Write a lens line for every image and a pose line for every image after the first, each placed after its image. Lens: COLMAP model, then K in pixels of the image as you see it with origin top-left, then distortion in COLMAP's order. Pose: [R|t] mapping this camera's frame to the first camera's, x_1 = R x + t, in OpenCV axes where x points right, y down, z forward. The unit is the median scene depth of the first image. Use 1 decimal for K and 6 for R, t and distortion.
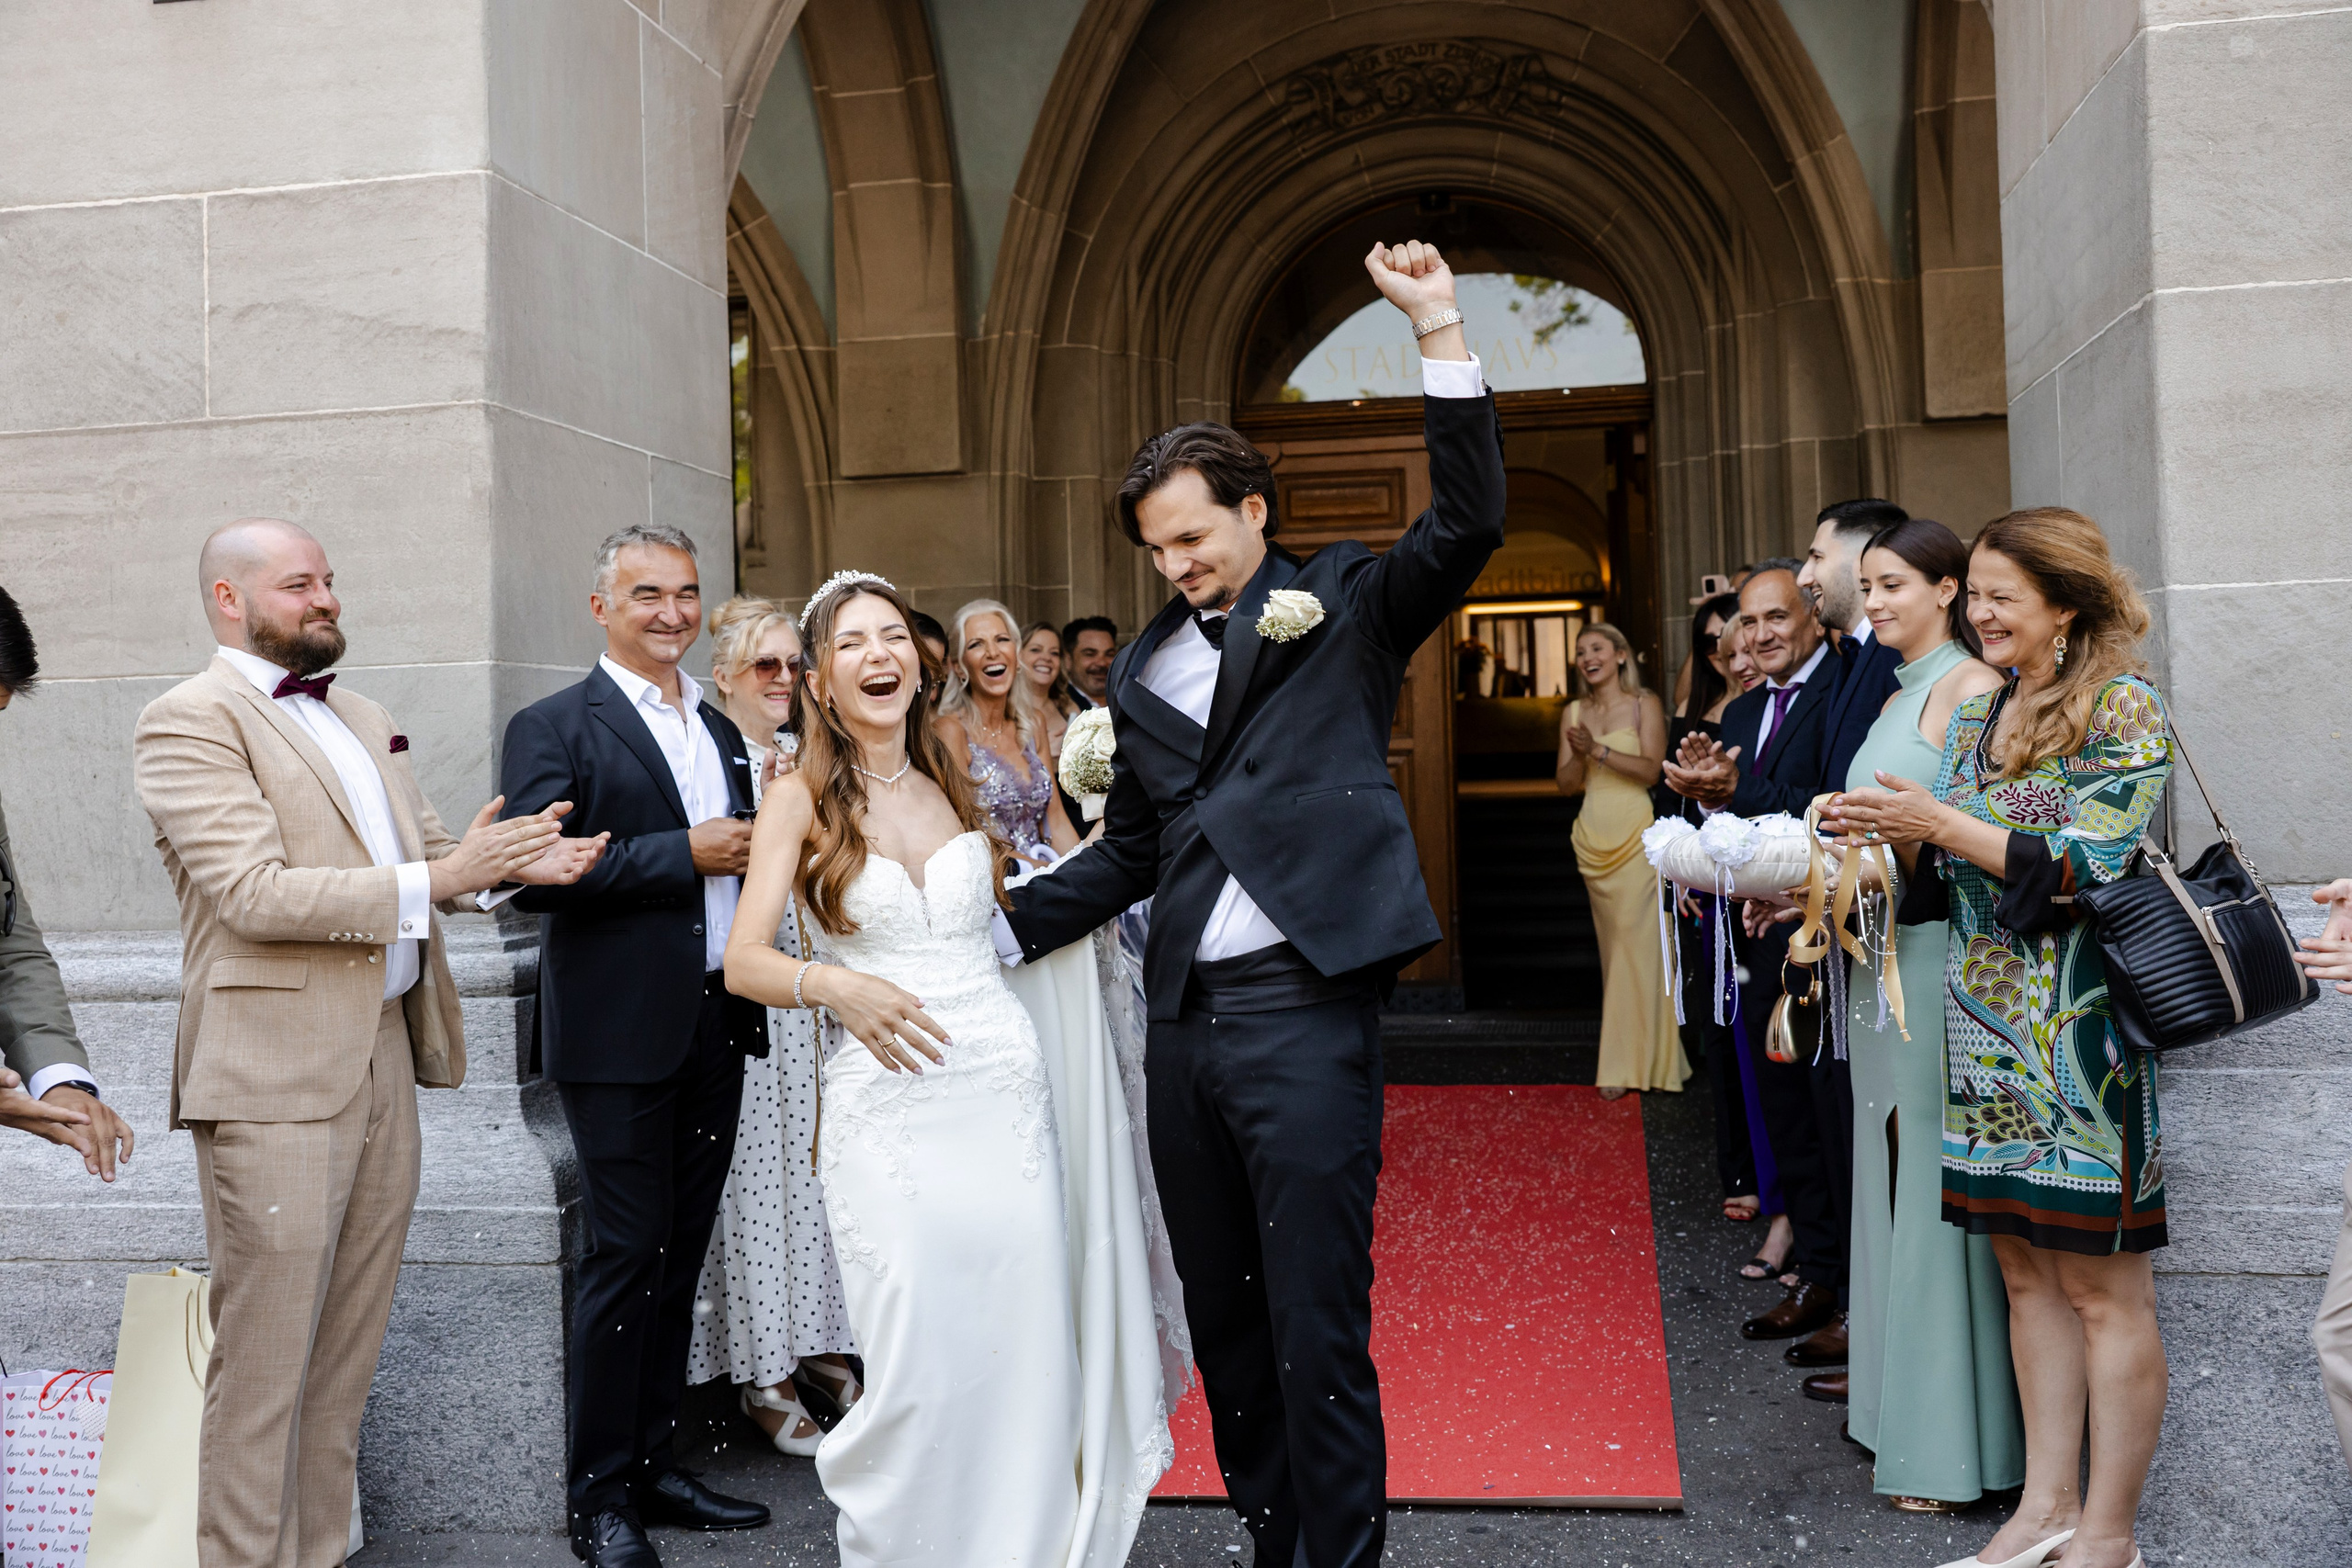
lens RADIAL K [[2257.0, 0, 1159.9], [0, 2257.0, 740.0], [0, 0, 1]] dist [-0.009378, 0.000000]
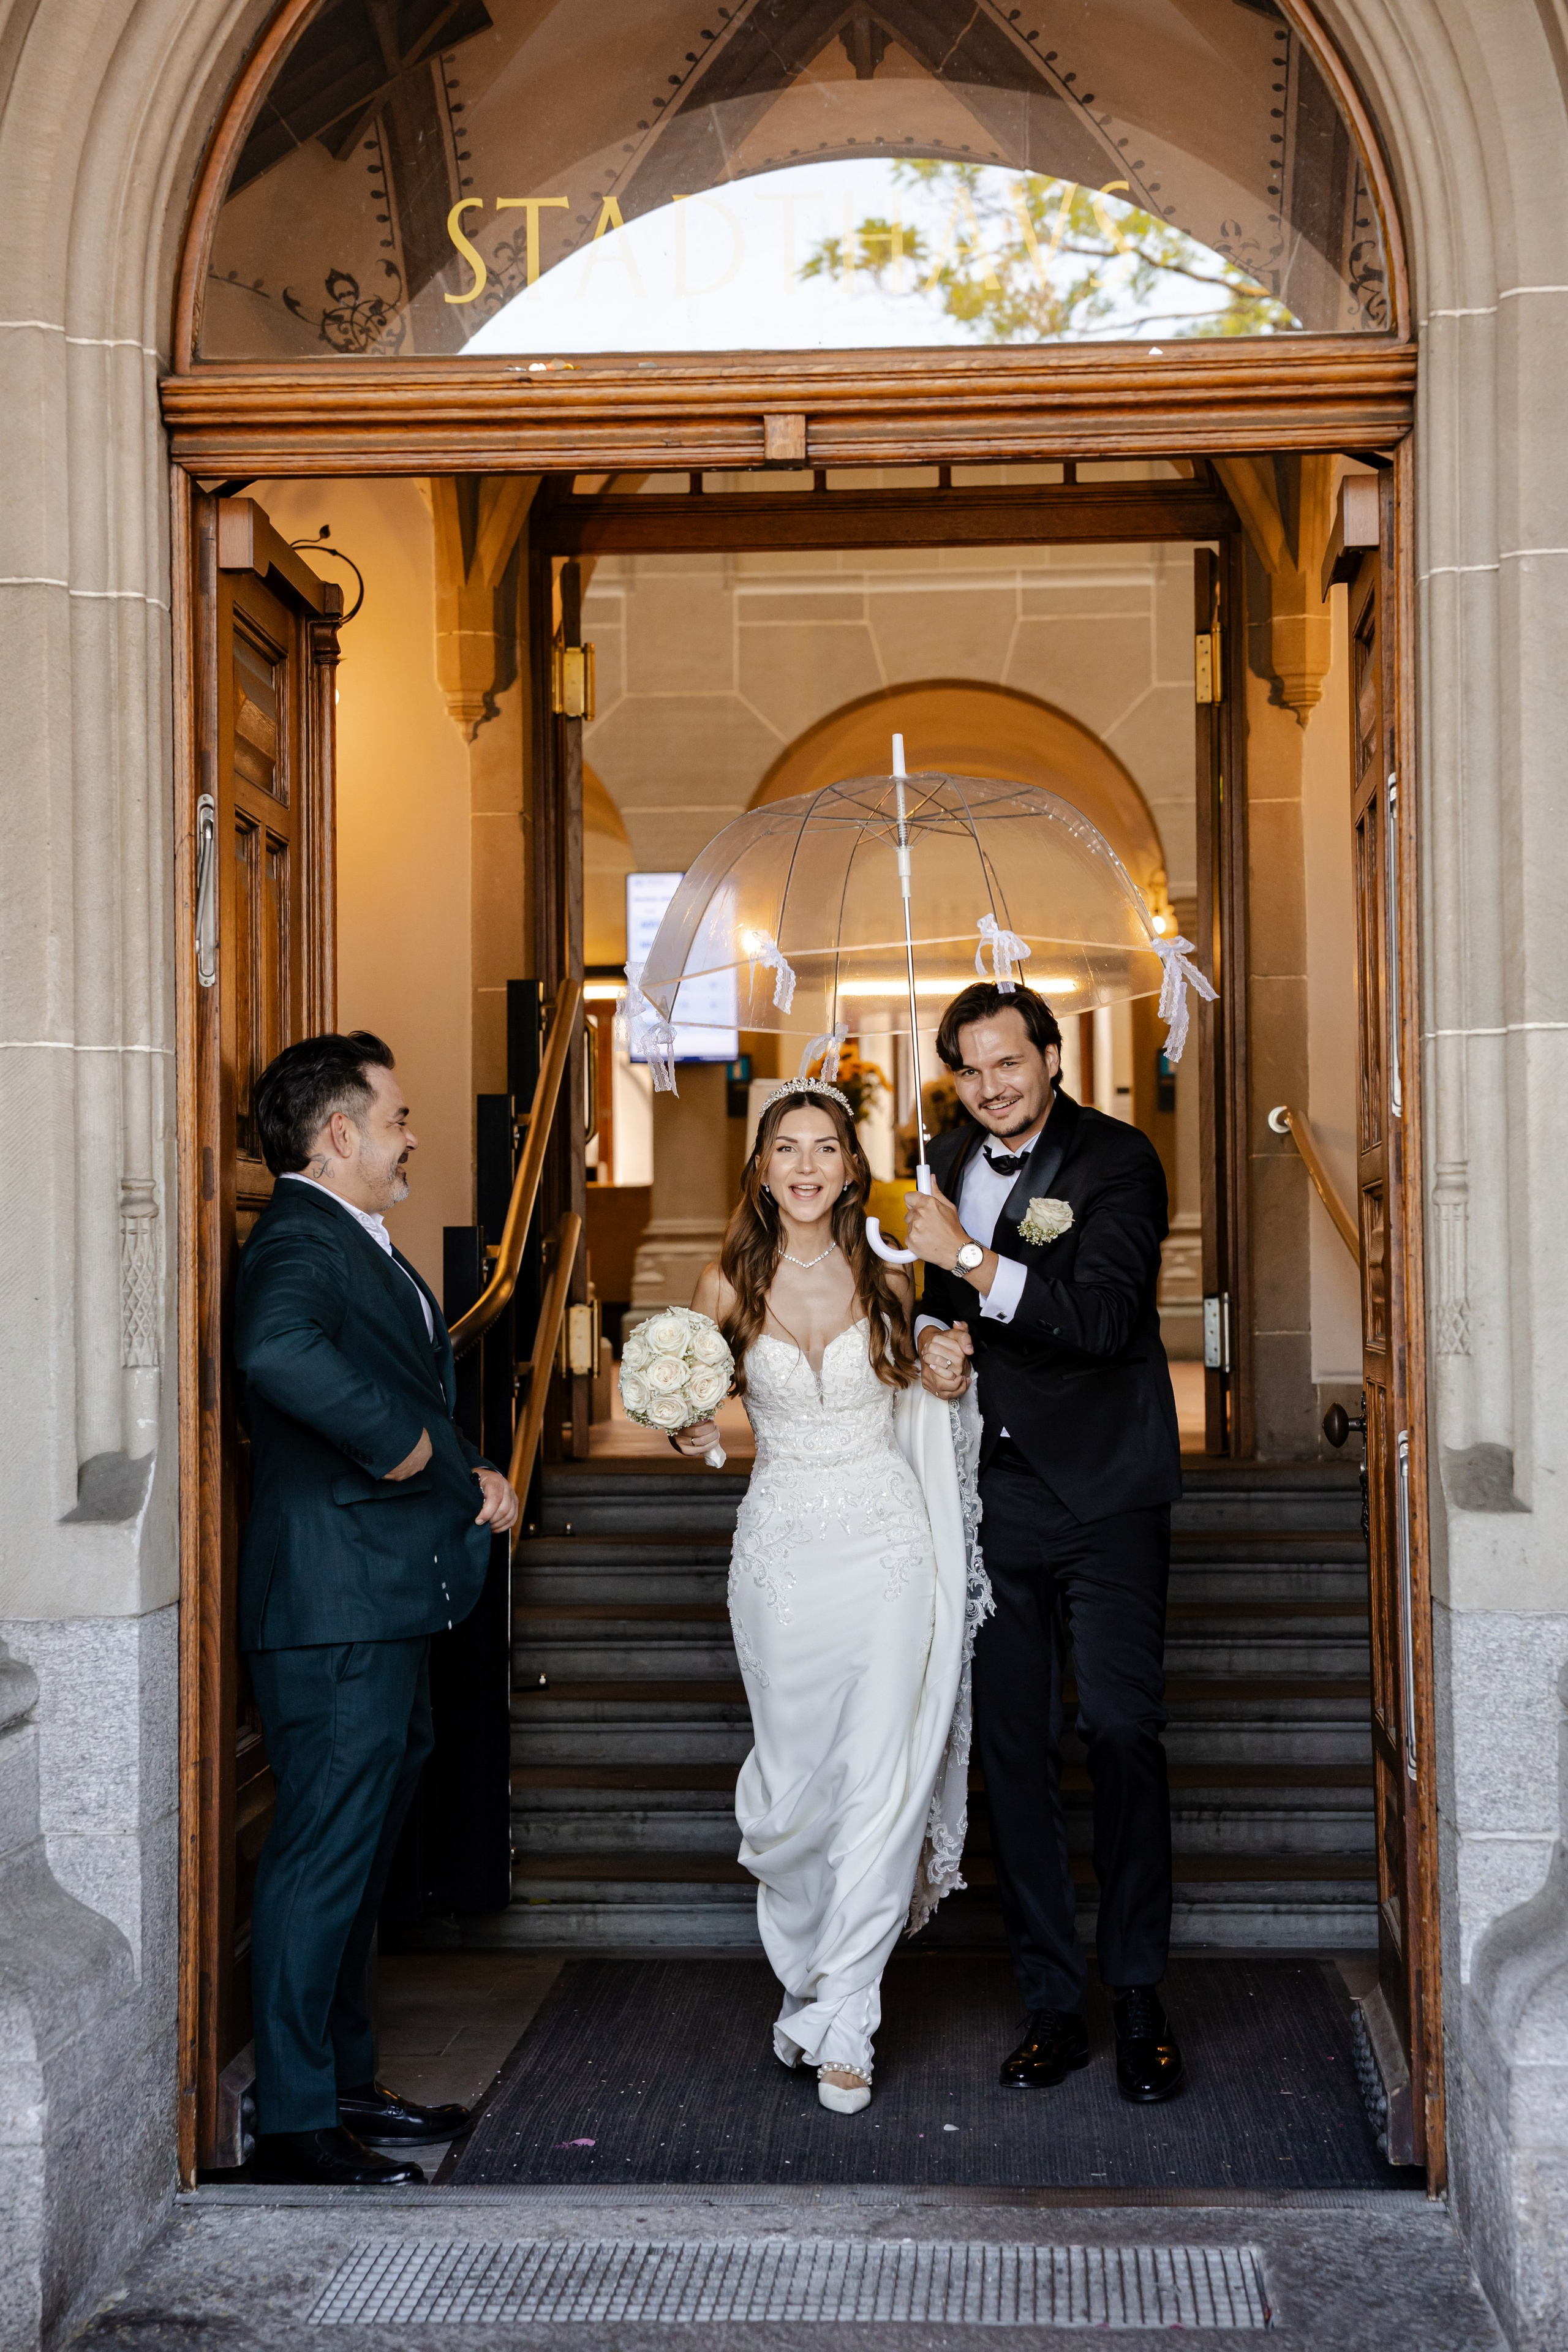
lens RADIAL K [[4325.2, 0, 778.9], [0, 4325.2, 1167.8], [0, 0, 1]] dist [0.237772, 0.000000]
pose [[0.992175, 0.020841, 0.123101, 0.050168], [-0.019163, 0.999707, -0.014800, -0.023459], [-0.123374, 0.012325, 0.992284, 0.393326]]
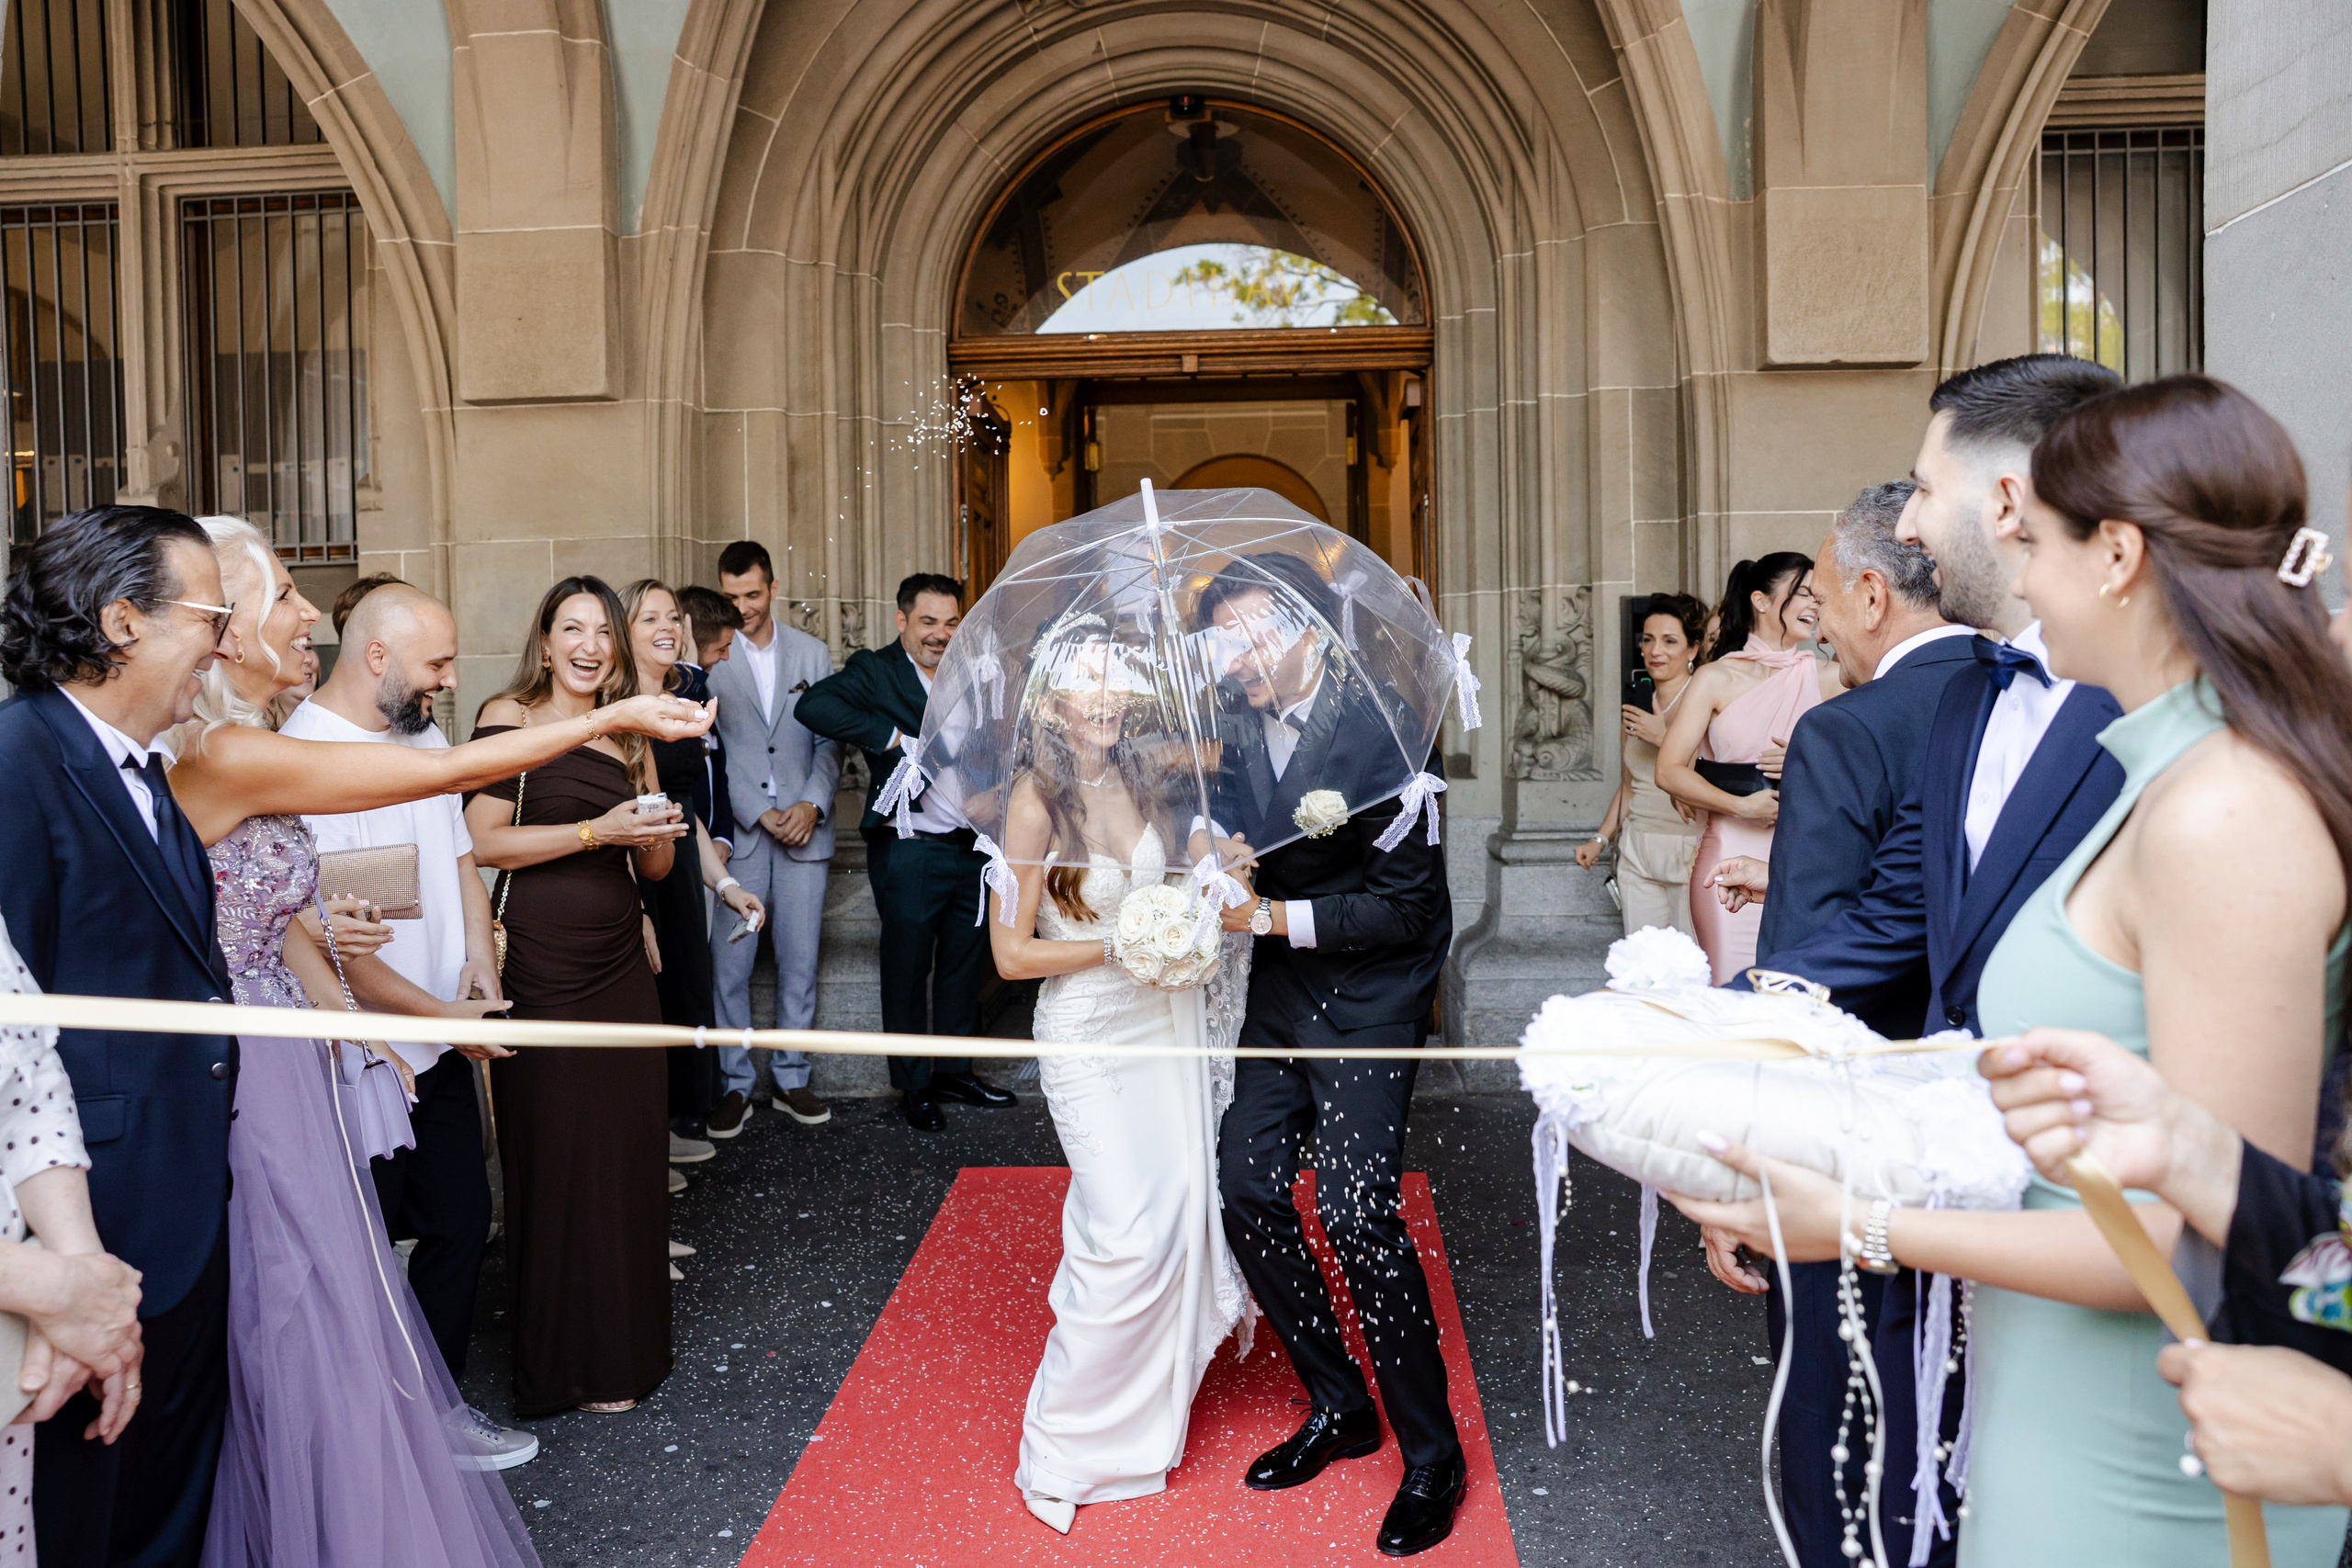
lens RADIAL K [[1867.3, 0, 1157.5], [0, 1867.3, 792.8], [0, 0, 1]] dist [-0.102512, 0.093026]
pose [[0.992580, 0.008494, 0.121298, 0.029945], [-0.015138, 0.998429, 0.053955, -0.015531], [-0.120650, -0.055390, 0.991149, 0.317733]]
